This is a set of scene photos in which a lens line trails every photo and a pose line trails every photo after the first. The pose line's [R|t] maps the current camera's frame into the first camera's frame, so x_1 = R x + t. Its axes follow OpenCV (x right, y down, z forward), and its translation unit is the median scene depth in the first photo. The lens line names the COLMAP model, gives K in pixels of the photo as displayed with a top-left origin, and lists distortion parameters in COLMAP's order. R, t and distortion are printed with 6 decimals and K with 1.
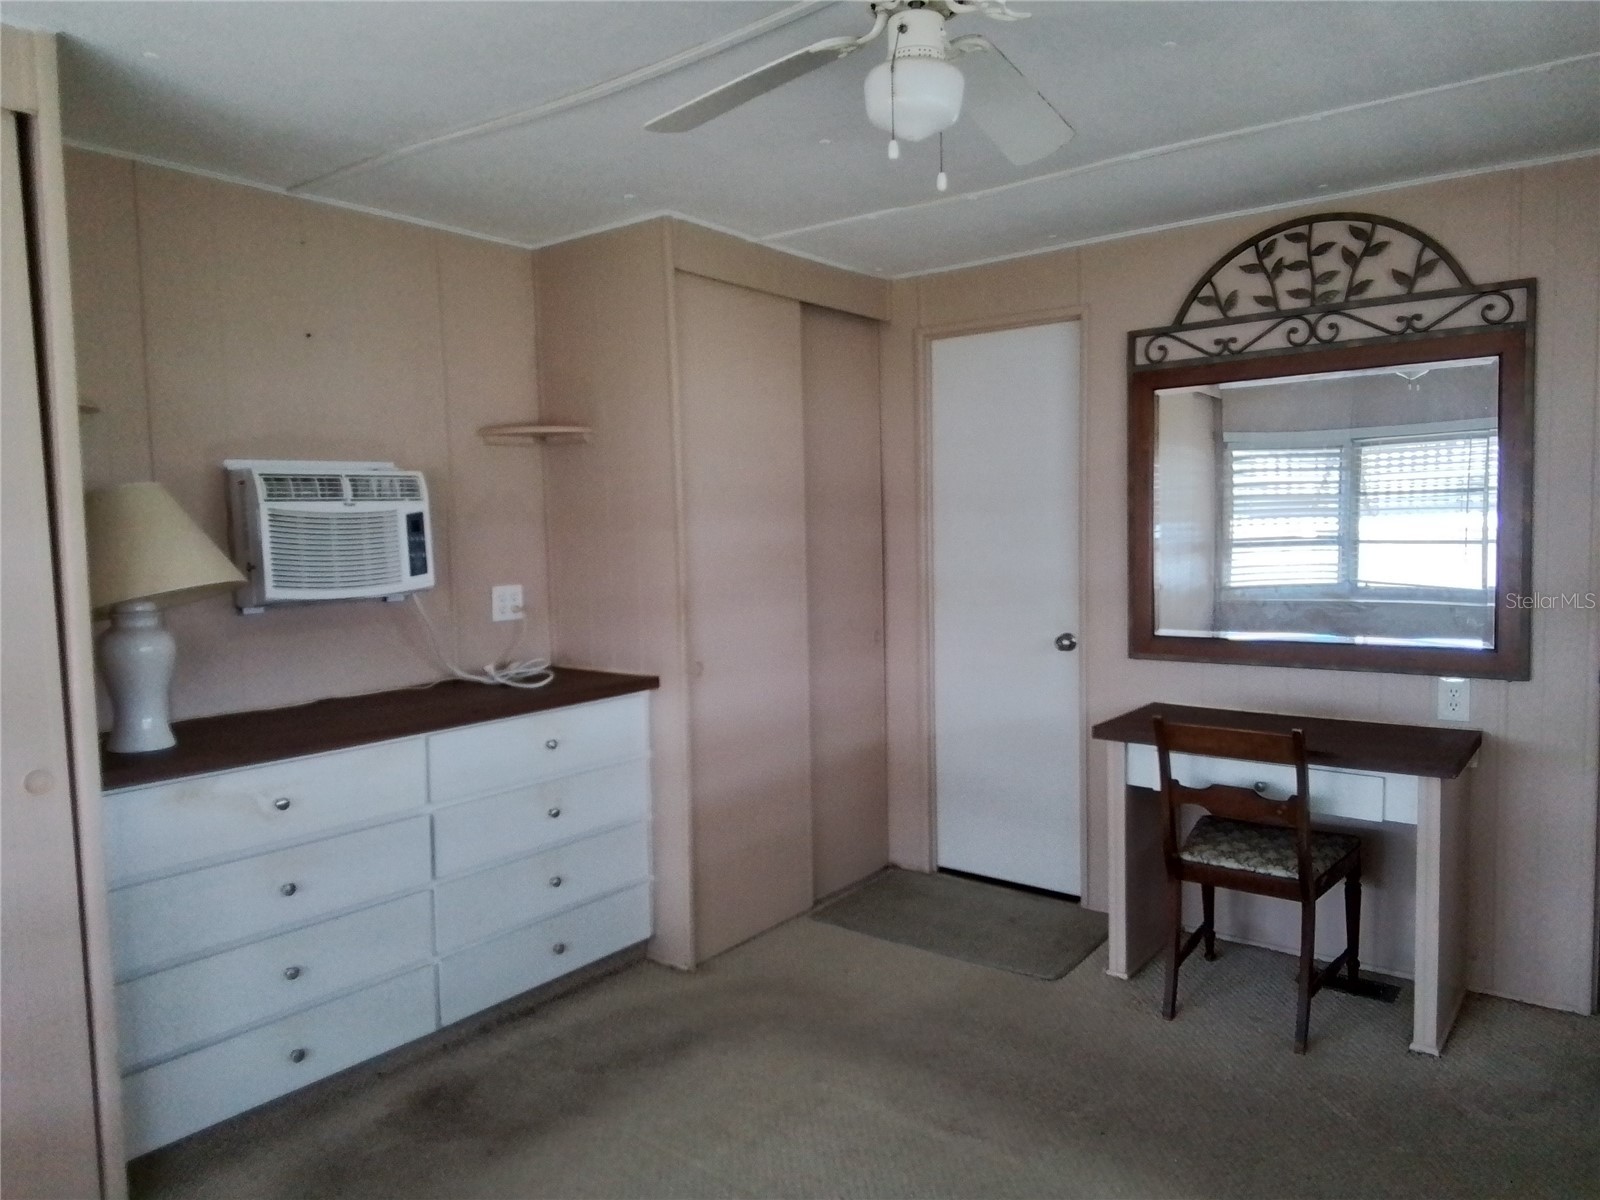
lens RADIAL K [[1113.6, 0, 799.1], [0, 1113.6, 592.8], [0, 0, 1]] dist [0.001739, -0.000518]
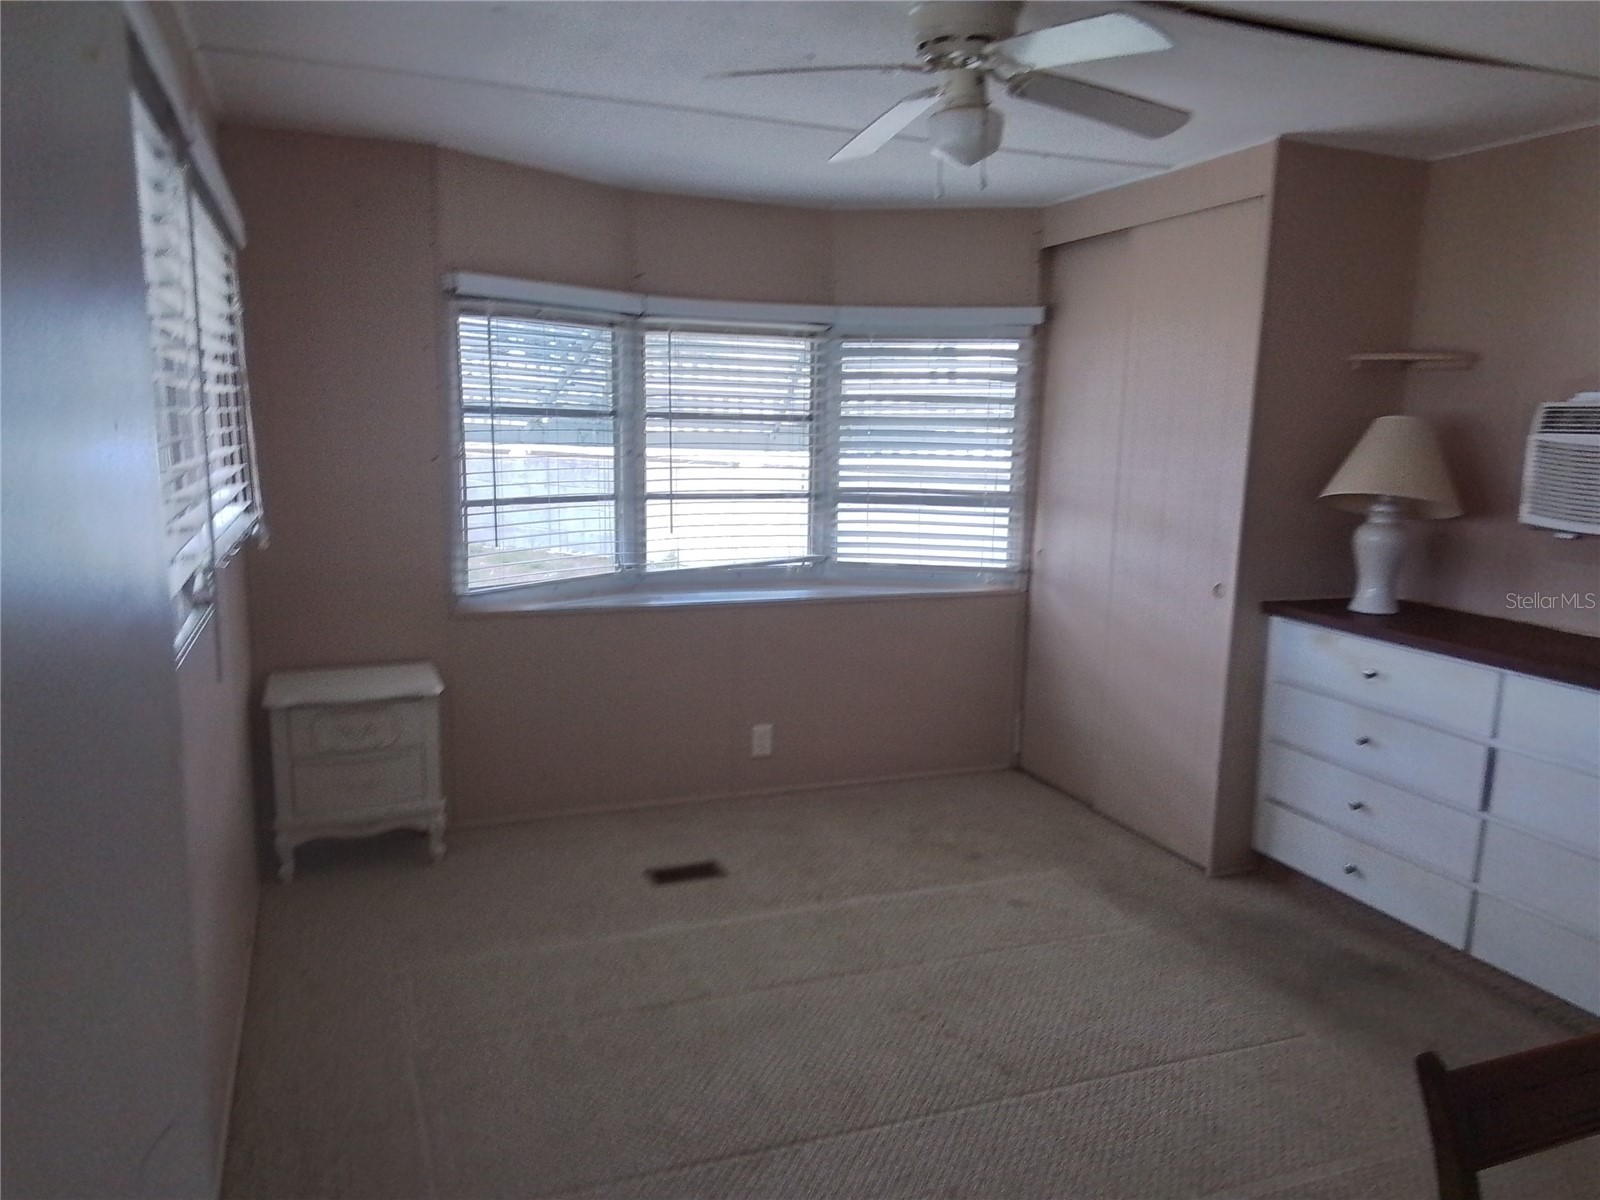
lens RADIAL K [[1113.6, 0, 799.1], [0, 1113.6, 592.8], [0, 0, 1]] dist [0.001739, -0.000518]
pose [[-0.478545, 0.155428, -0.864197, 0.851207], [-0.070192, 0.974287, 0.214096, -0.114488], [0.875253, 0.163114, -0.455331, 0.920289]]
